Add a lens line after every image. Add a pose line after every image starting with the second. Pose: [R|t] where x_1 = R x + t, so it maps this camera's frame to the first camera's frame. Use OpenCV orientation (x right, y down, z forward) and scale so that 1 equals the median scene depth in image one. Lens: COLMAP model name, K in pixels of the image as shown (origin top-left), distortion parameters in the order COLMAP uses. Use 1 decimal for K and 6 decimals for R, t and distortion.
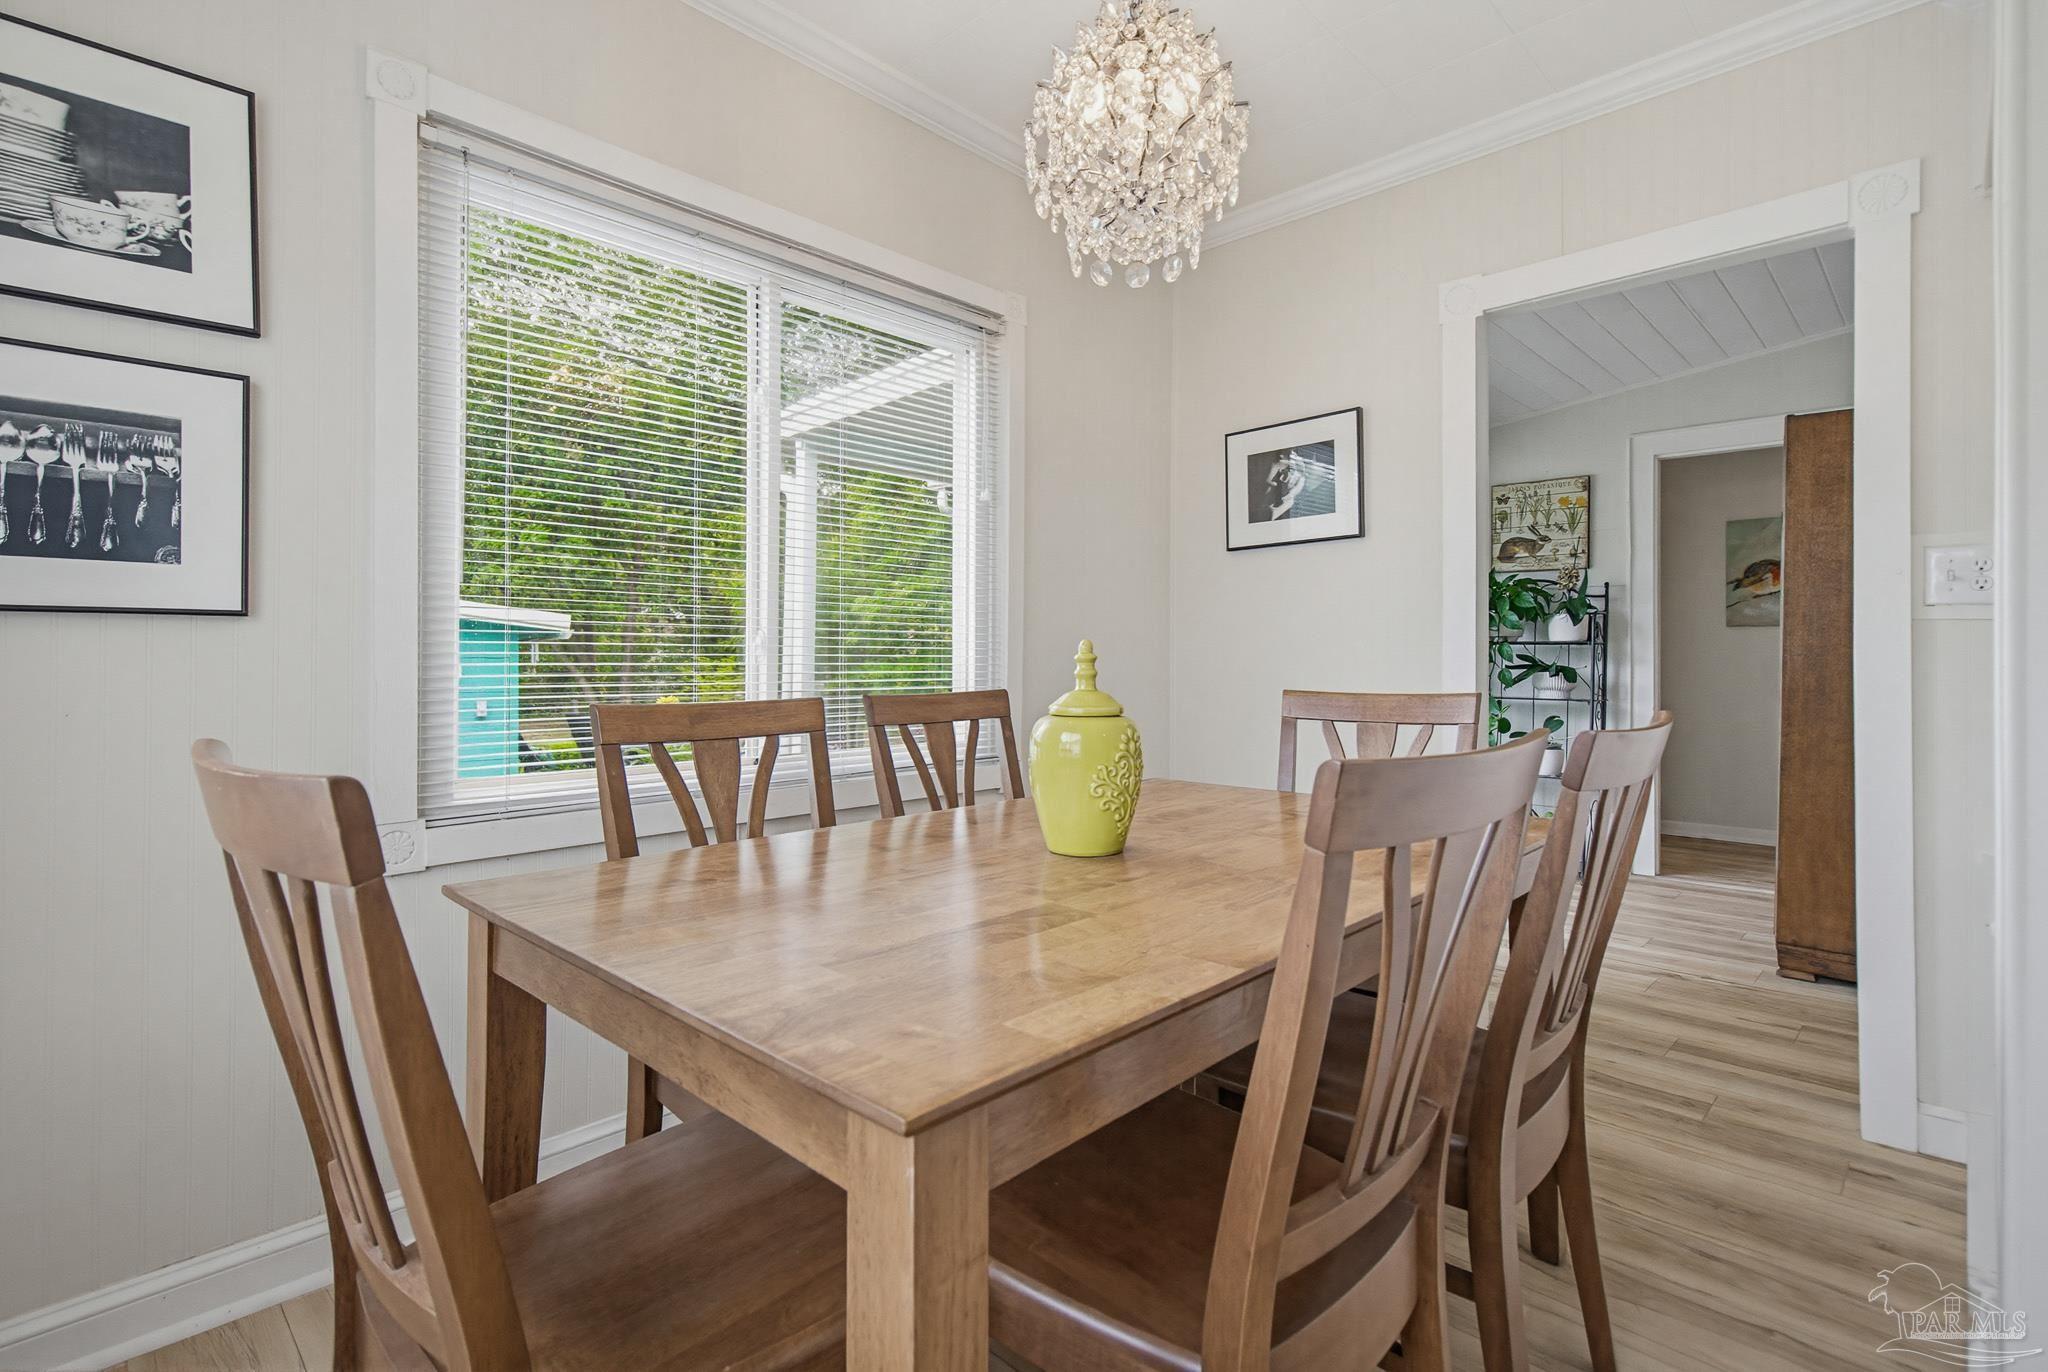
lens RADIAL K [[972.2, 0, 1022.0], [0, 972.2, 671.9], [0, 0, 1]] dist [-0.002500, 0.001388]
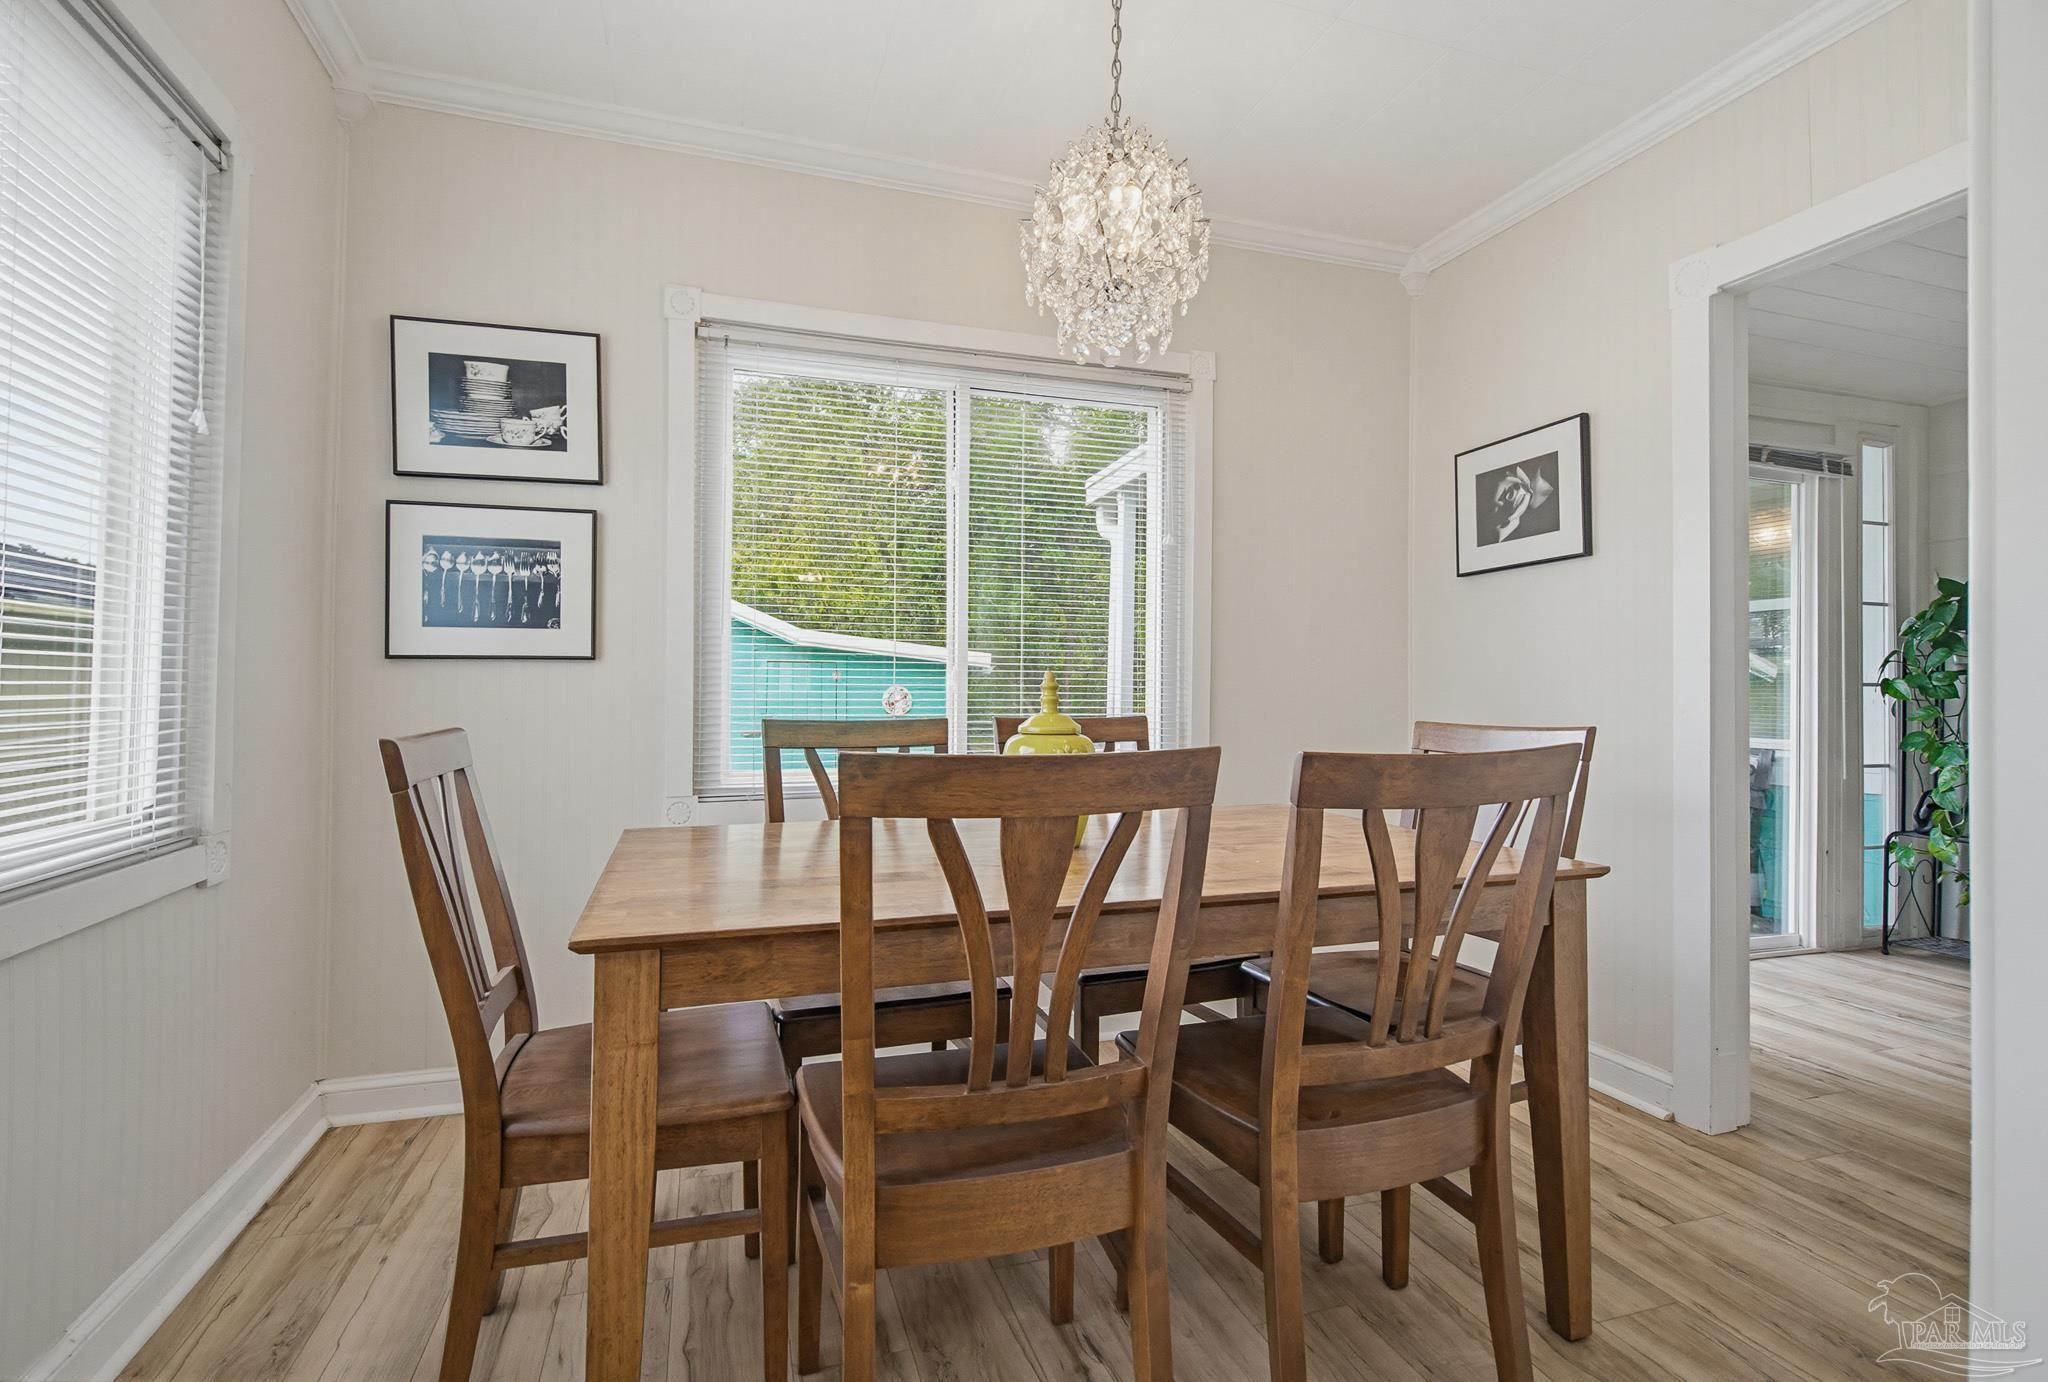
lens RADIAL K [[977.2, 0, 1024.0], [0, 977.2, 691.0], [0, 0, 1]] dist [0.001625, 0.000795]
pose [[0.883675, 0.003939, -0.468085, 0.586966], [-0.009954, 0.999897, -0.010377, 0.003661], [0.467996, 0.013829, 0.883623, -0.091867]]
